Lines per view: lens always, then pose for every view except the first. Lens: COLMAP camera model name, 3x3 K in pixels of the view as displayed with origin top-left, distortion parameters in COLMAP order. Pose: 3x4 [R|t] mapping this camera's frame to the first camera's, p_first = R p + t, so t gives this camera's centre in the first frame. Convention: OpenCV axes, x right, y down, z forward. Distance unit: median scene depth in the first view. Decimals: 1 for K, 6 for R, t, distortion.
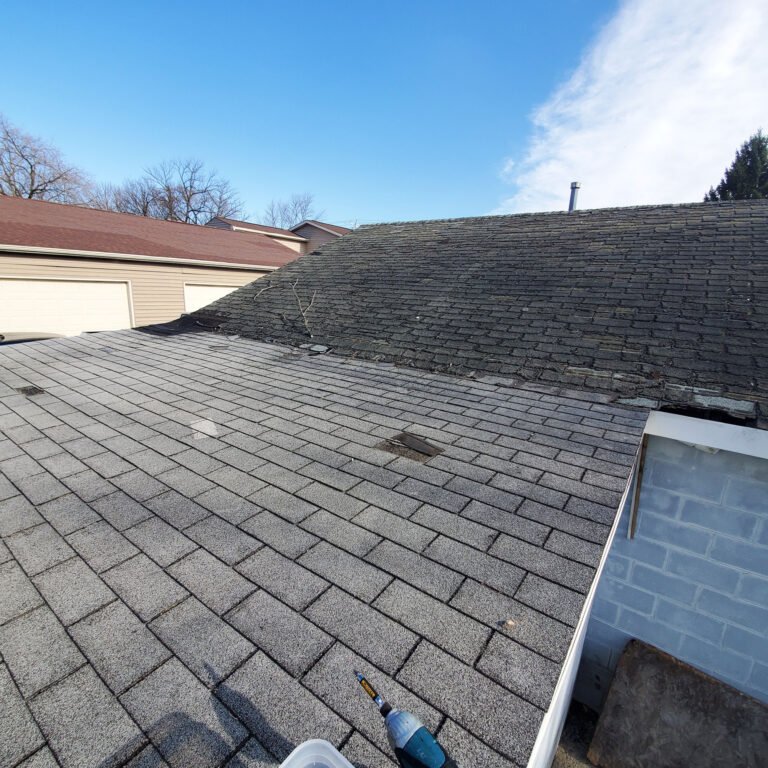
lens RADIAL K [[392.9, 0, 384.0], [0, 392.9, 384.0], [0, 0, 1]] dist [0.022369, -0.020419]
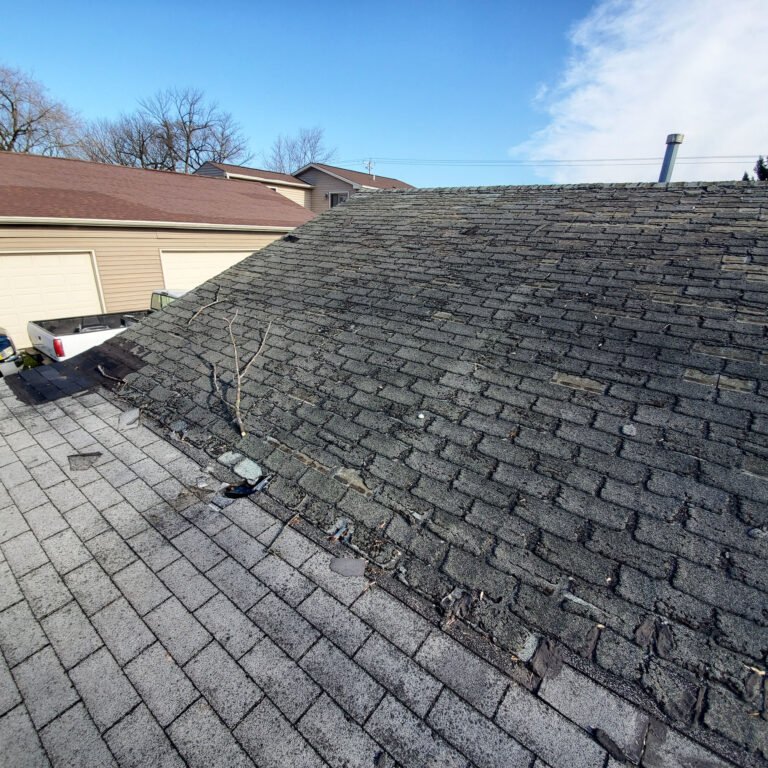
lens RADIAL K [[400.5, 0, 382.8], [0, 400.5, 392.8], [0, 0, 1]] dist [0.024922, -0.022306]
pose [[0.999171, 0.015585, -0.037598, 0.031643], [-0.010406, 0.990900, 0.134198, -0.170046], [0.039348, -0.133696, 0.990241, 0.264646]]
